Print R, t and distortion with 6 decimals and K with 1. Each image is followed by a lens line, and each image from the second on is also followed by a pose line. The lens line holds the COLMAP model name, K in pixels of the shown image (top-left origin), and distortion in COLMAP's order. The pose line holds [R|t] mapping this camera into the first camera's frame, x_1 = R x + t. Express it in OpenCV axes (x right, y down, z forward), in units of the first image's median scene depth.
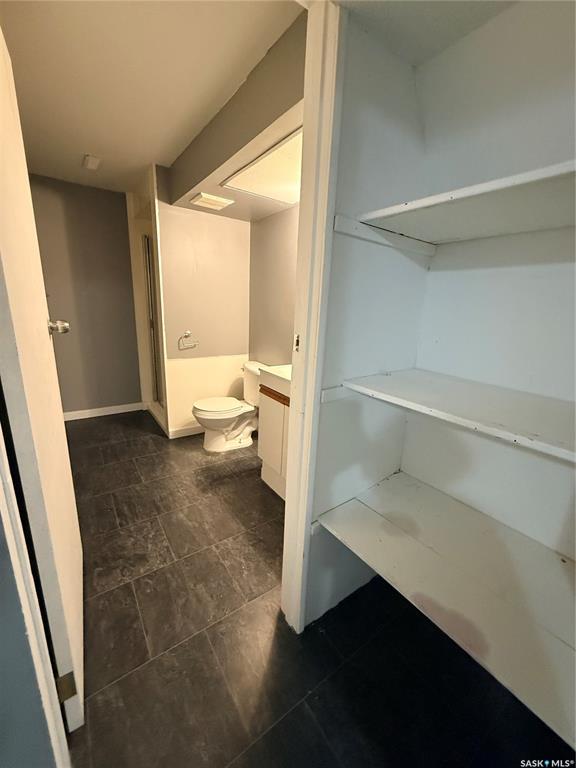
lens RADIAL K [[305.9, 0, 290.2], [0, 305.9, 381.0], [0, 0, 1]] dist [-0.002544, -0.000229]
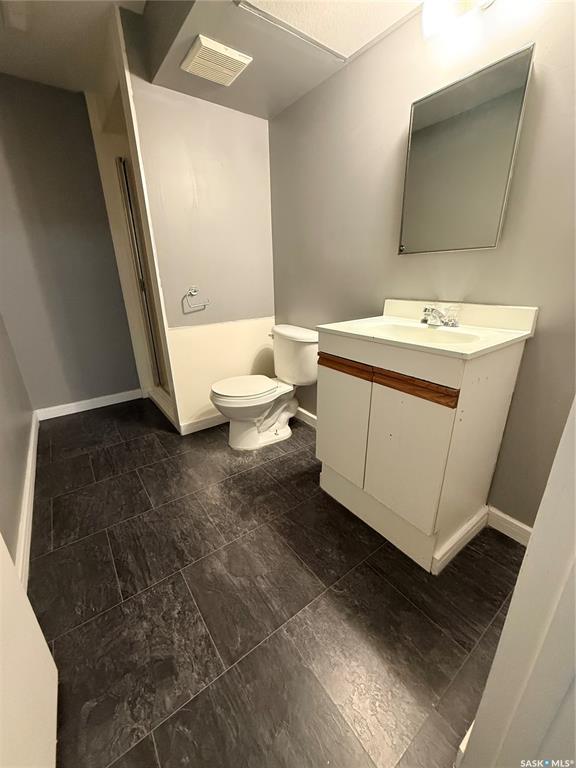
lens RADIAL K [[305.9, 0, 289.7], [0, 305.9, 381.6], [0, 0, 1]] dist [-0.002544, -0.000229]
pose [[0.997814, -0.065941, -0.004379, -0.140057], [0.066068, 0.993792, 0.089508, 0.009555], [-0.001551, -0.089602, 0.995976, 0.311112]]
